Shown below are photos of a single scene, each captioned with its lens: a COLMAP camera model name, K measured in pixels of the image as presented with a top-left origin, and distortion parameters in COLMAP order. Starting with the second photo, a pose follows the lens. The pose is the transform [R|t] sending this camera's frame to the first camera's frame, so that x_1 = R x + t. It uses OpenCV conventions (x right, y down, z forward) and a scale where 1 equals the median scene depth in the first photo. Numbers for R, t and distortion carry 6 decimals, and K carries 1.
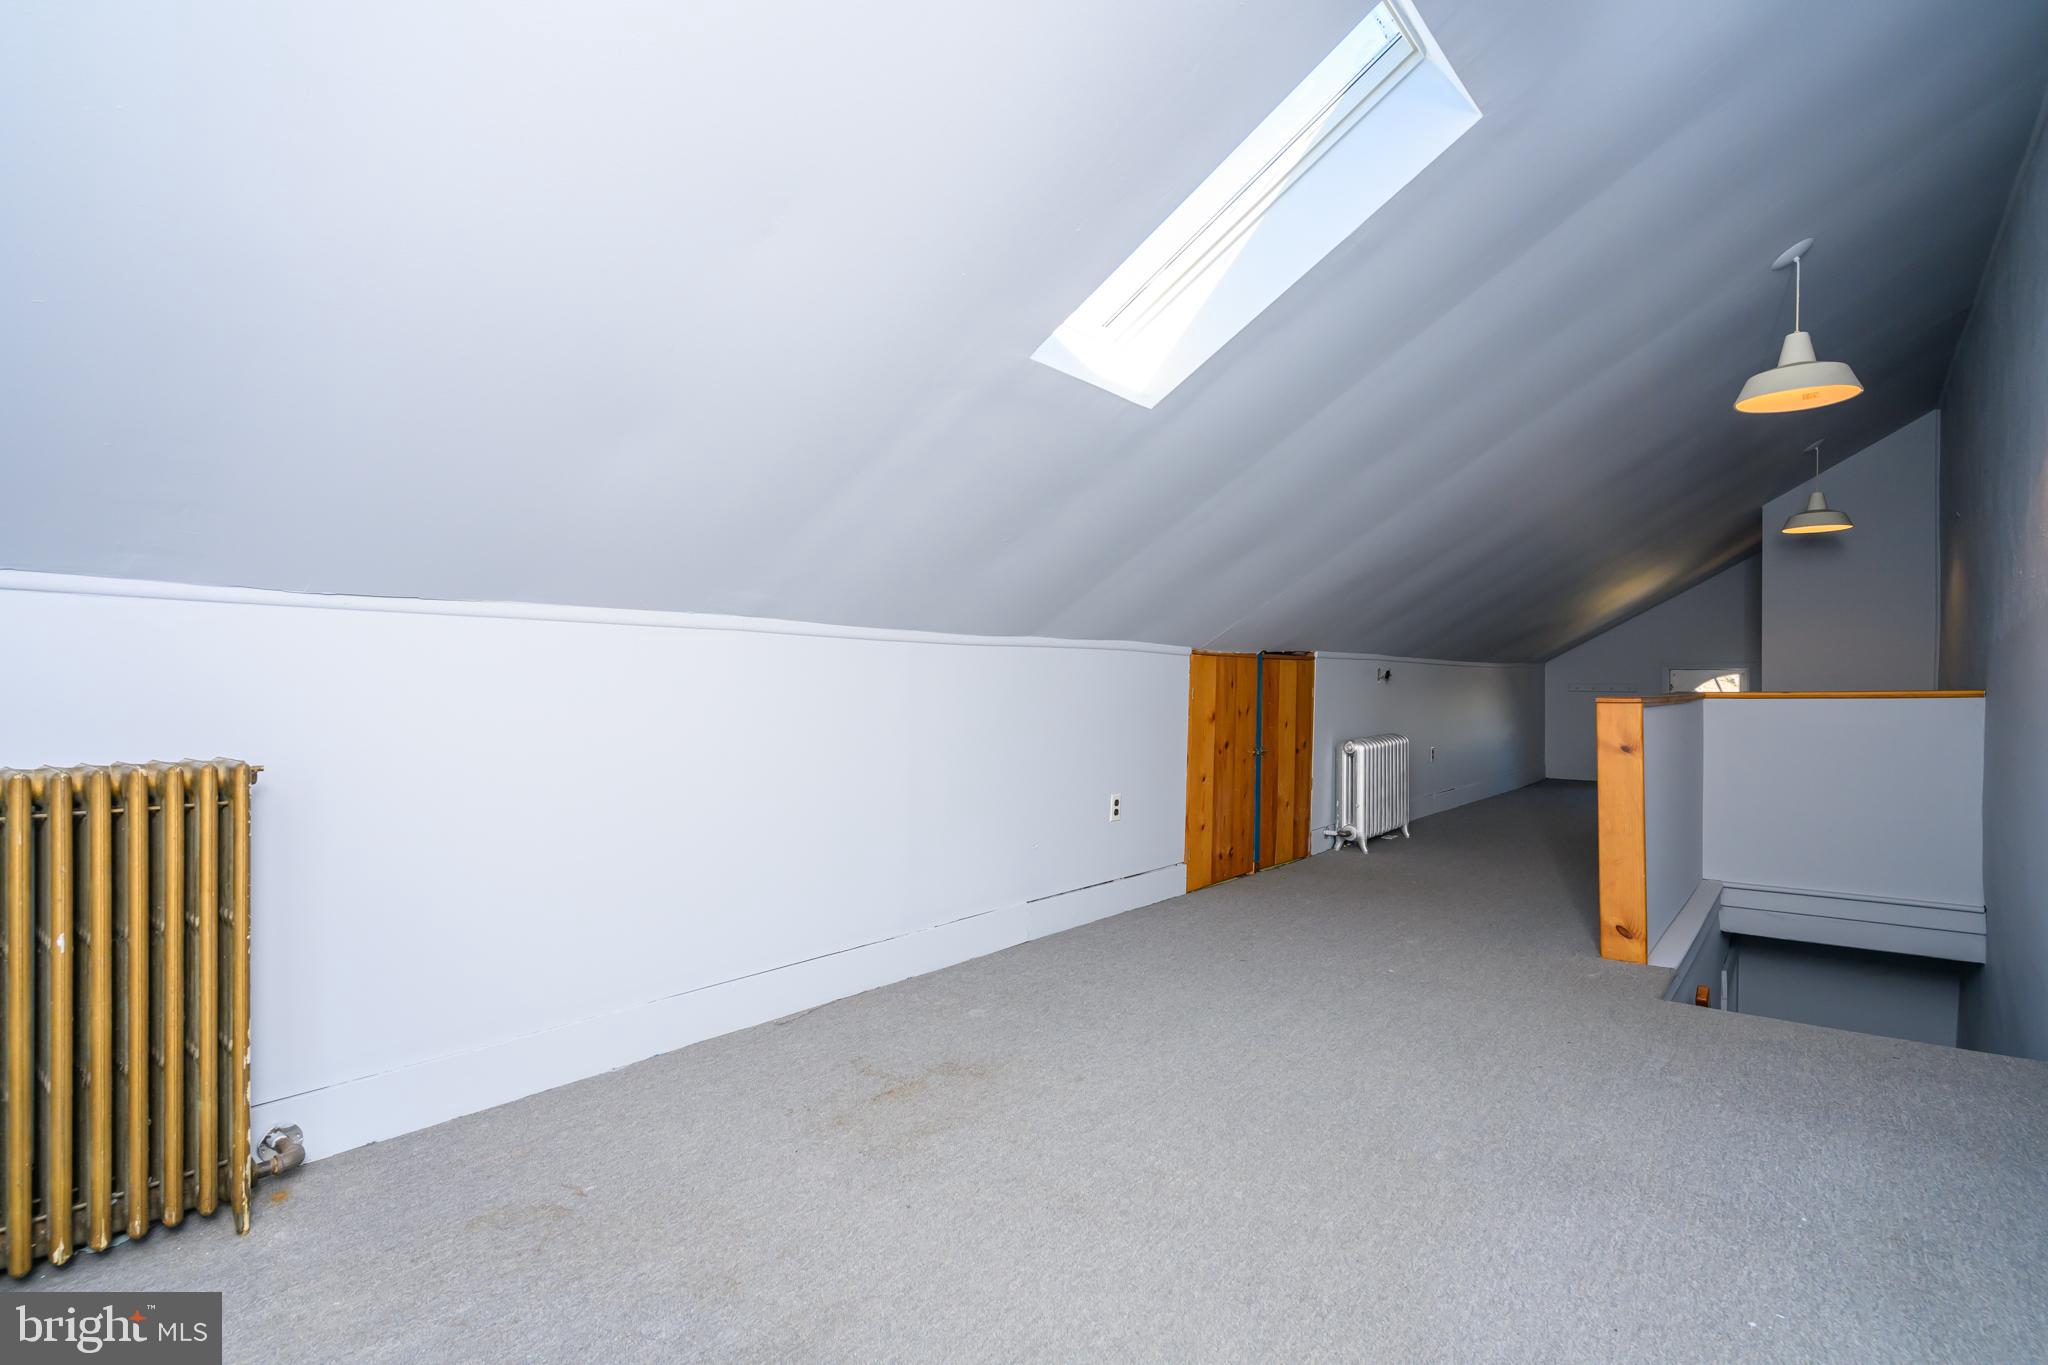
lens RADIAL K [[991.8, 0, 1021.8], [0, 991.8, 684.4], [0, 0, 1]] dist [-0.001930, 0.001482]
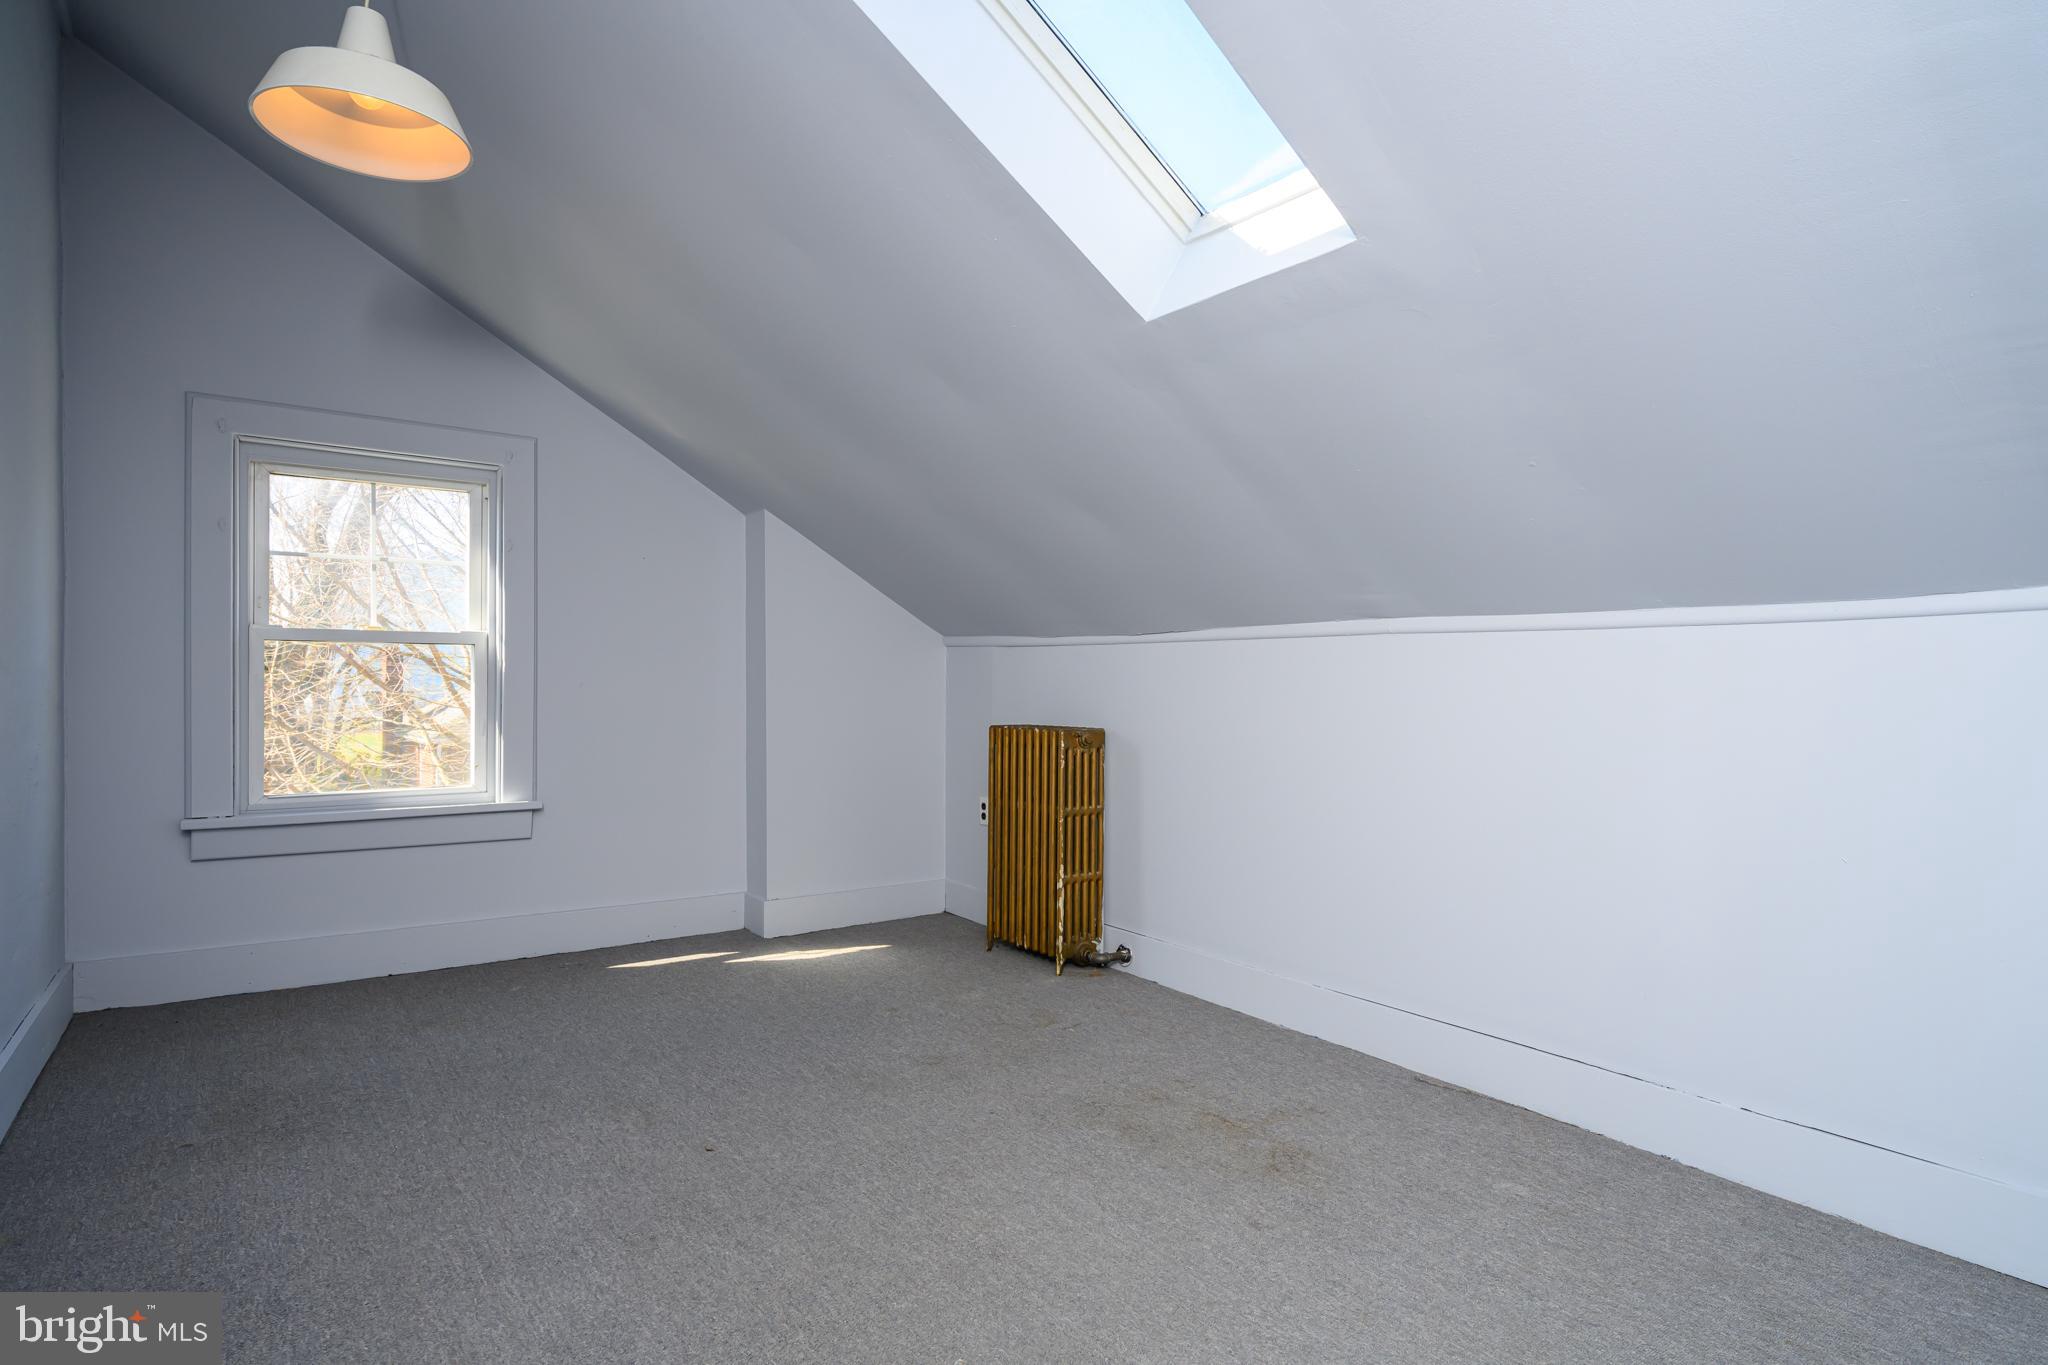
lens RADIAL K [[1120.0, 0, 1022.4], [0, 1120.0, 686.8], [0, 0, 1]] dist [0.000047, 0.000054]
pose [[-0.281482, -0.004240, -0.959557, 0.982253], [-0.006067, 0.999978, -0.002639, 0.004118], [0.959547, 0.005079, -0.281501, 1.160512]]
